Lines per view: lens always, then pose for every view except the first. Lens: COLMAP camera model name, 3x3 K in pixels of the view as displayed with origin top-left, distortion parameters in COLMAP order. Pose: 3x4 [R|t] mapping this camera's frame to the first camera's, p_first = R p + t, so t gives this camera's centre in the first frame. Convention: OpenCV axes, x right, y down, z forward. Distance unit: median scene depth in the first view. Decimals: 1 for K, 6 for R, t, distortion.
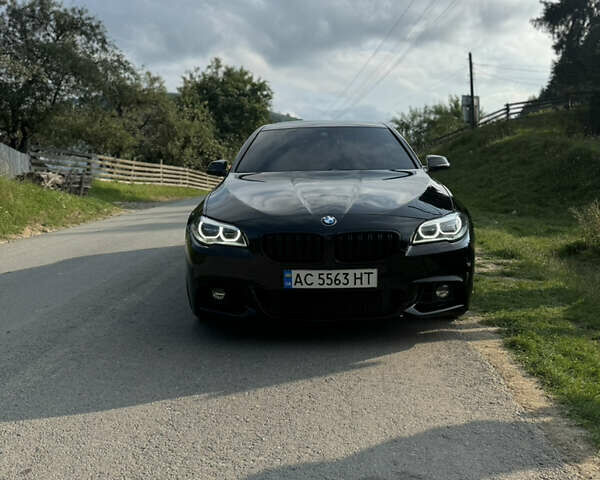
lens RADIAL K [[539.9, 0, 300.0], [0, 539.9, 240.0], [0, 0, 1]] dist [0.196877, -0.414698]
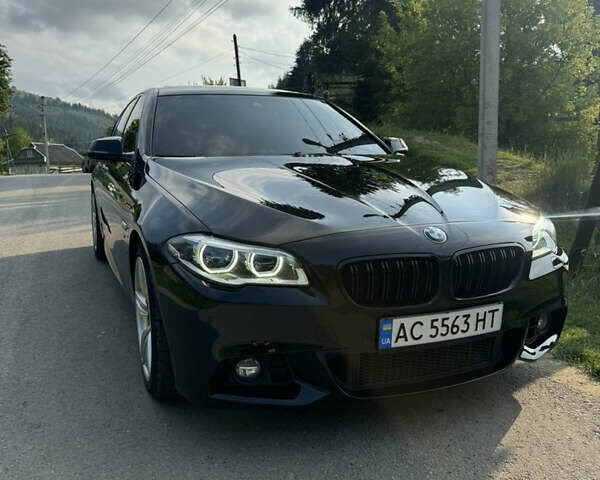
lens RADIAL K [[539.9, 0, 300.0], [0, 539.9, 240.0], [0, 0, 1]] dist [0.196877, -0.414698]
pose [[0.904660, -0.057427, 0.422247, -0.363824], [0.043739, 0.998158, 0.042042, -0.063378], [-0.423883, -0.019565, 0.905505, 0.489579]]
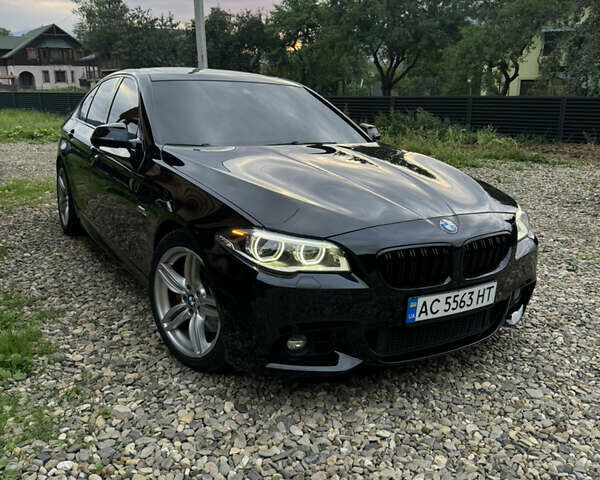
lens RADIAL K [[539.9, 0, 300.0], [0, 539.9, 240.0], [0, 0, 1]] dist [0.196877, -0.414698]
pose [[0.833160, -0.094285, 0.544936, -0.543413], [0.038519, 0.992860, 0.112894, -0.111553], [-0.551689, -0.073068, 0.830843, 0.479365]]
